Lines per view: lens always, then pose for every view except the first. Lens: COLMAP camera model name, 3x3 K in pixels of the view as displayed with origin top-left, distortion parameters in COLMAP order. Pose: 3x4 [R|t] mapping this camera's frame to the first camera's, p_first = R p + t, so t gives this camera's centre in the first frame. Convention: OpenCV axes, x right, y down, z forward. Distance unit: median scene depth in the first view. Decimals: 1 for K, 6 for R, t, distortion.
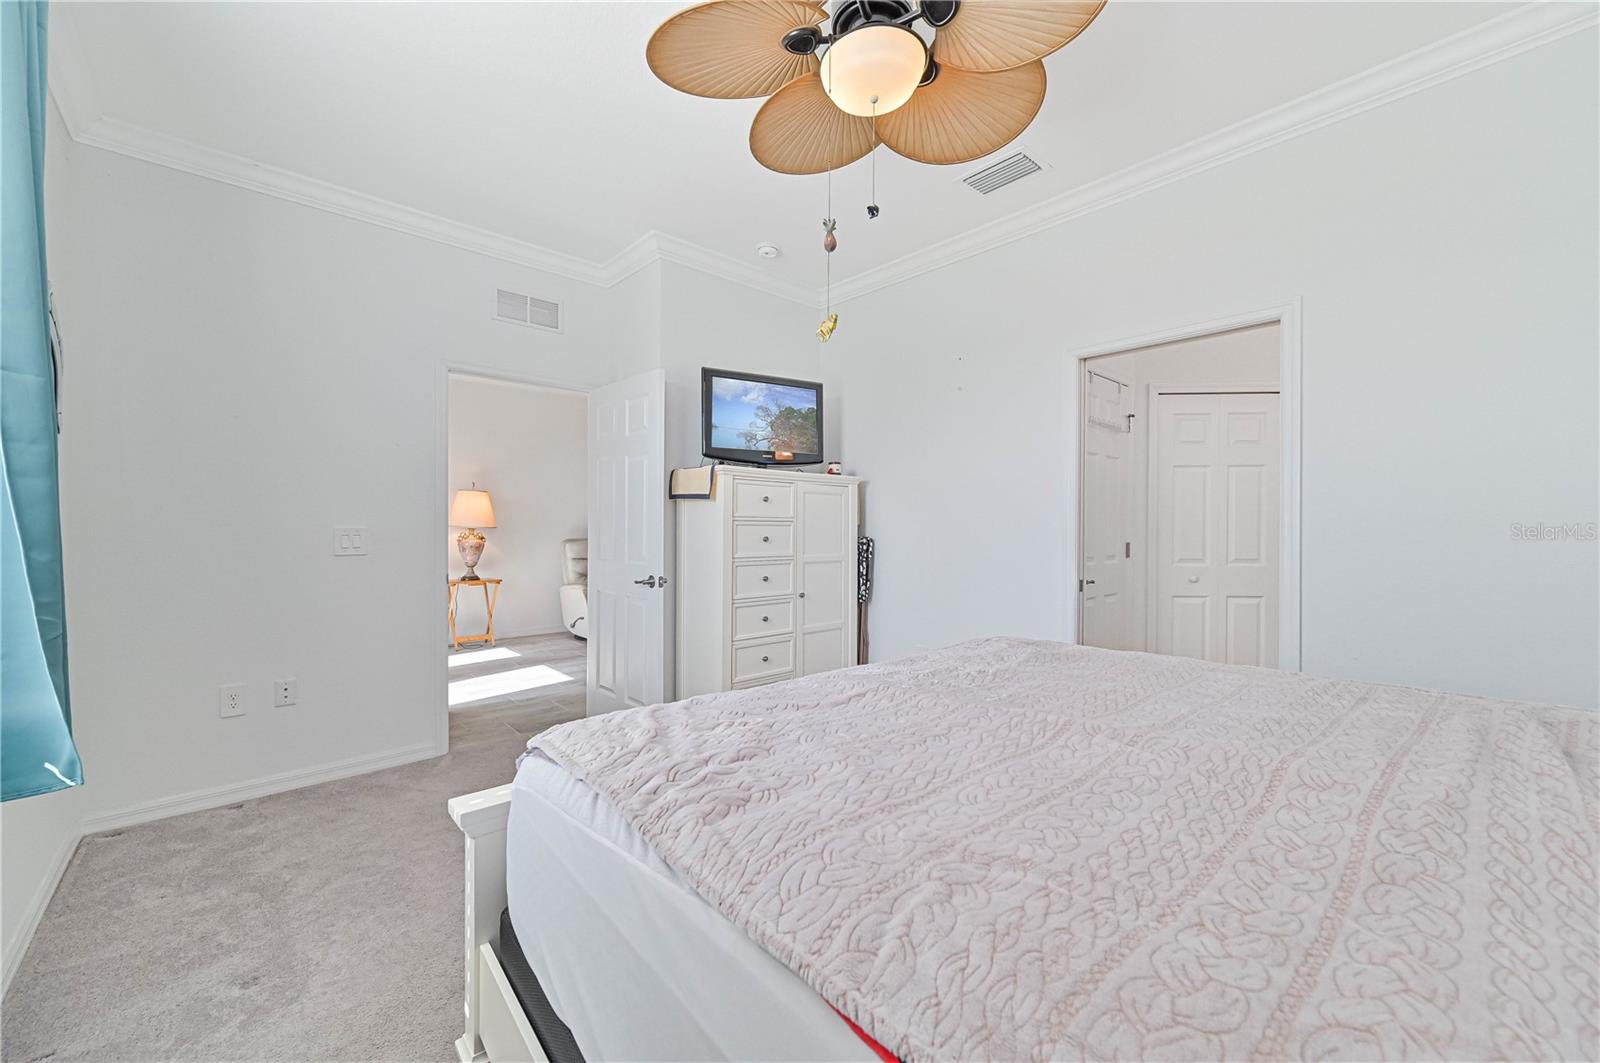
lens RADIAL K [[637.2, 0, 801.5], [0, 637.2, 536.5], [0, 0, 1]] dist [-0.002527, 0.000285]
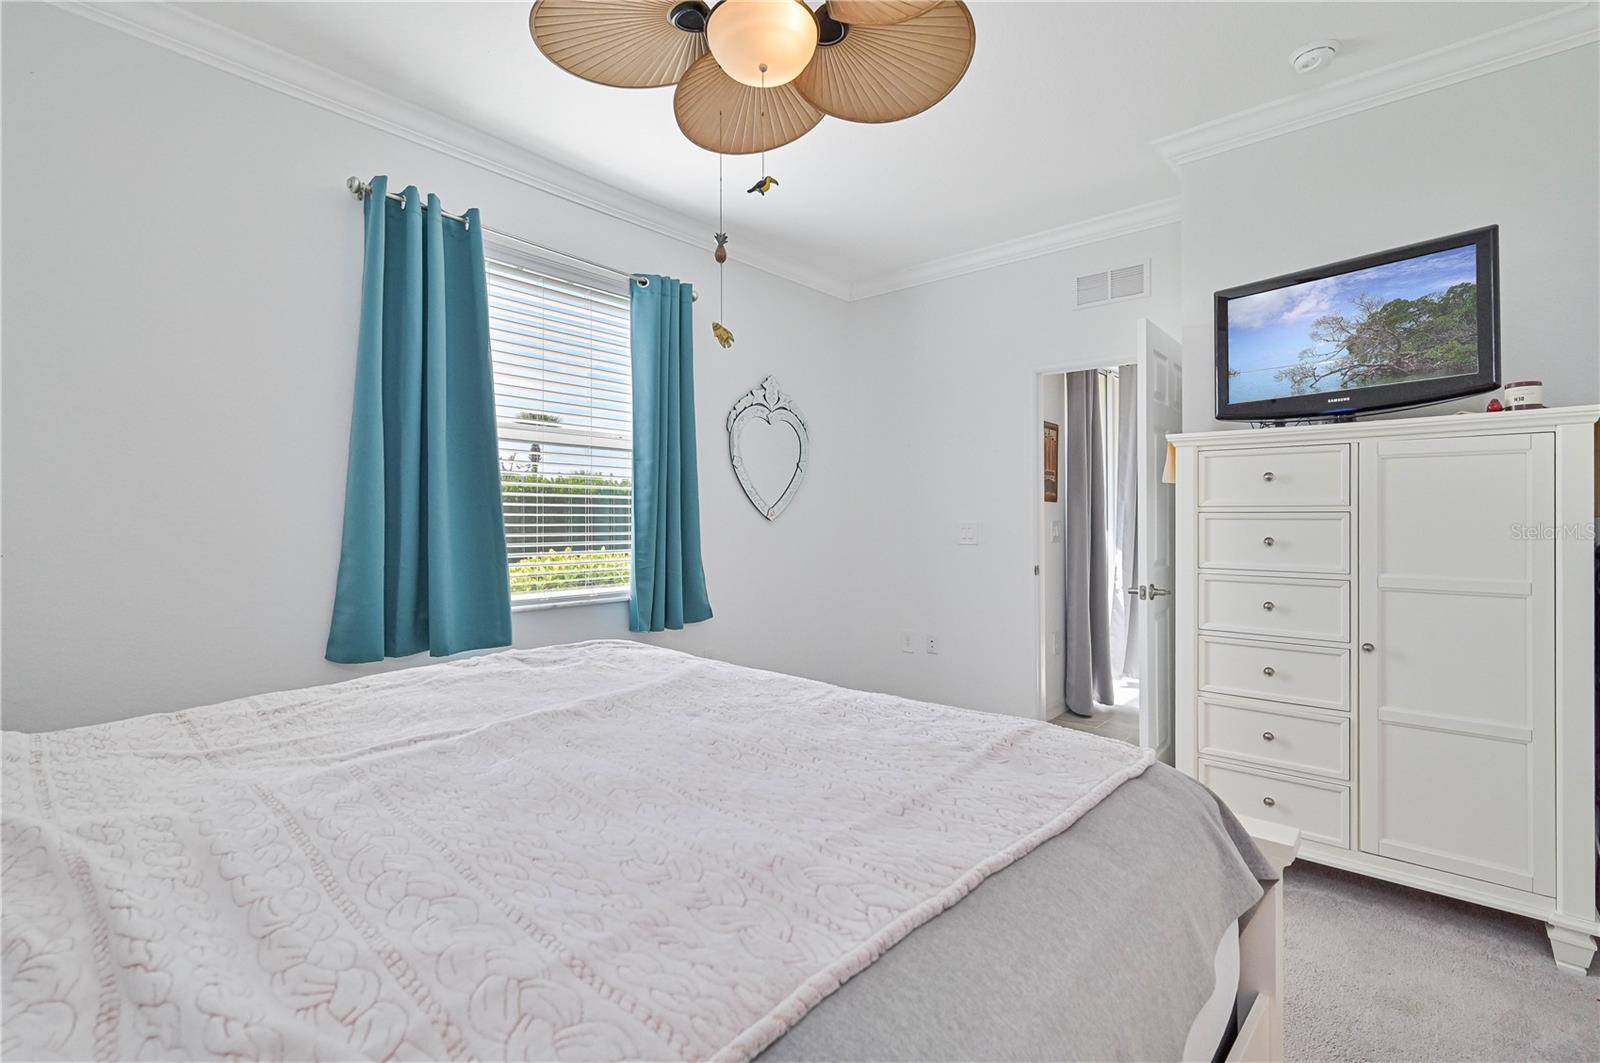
lens RADIAL K [[727.9, 0, 800.4], [0, 727.9, 523.5], [0, 0, 1]] dist [0.002138, 0.000317]
pose [[0.104625, 0.003688, -0.994505, 0.561885], [-0.015401, 0.999879, 0.002088, -0.007296], [0.994392, 0.015097, 0.104669, 0.446366]]
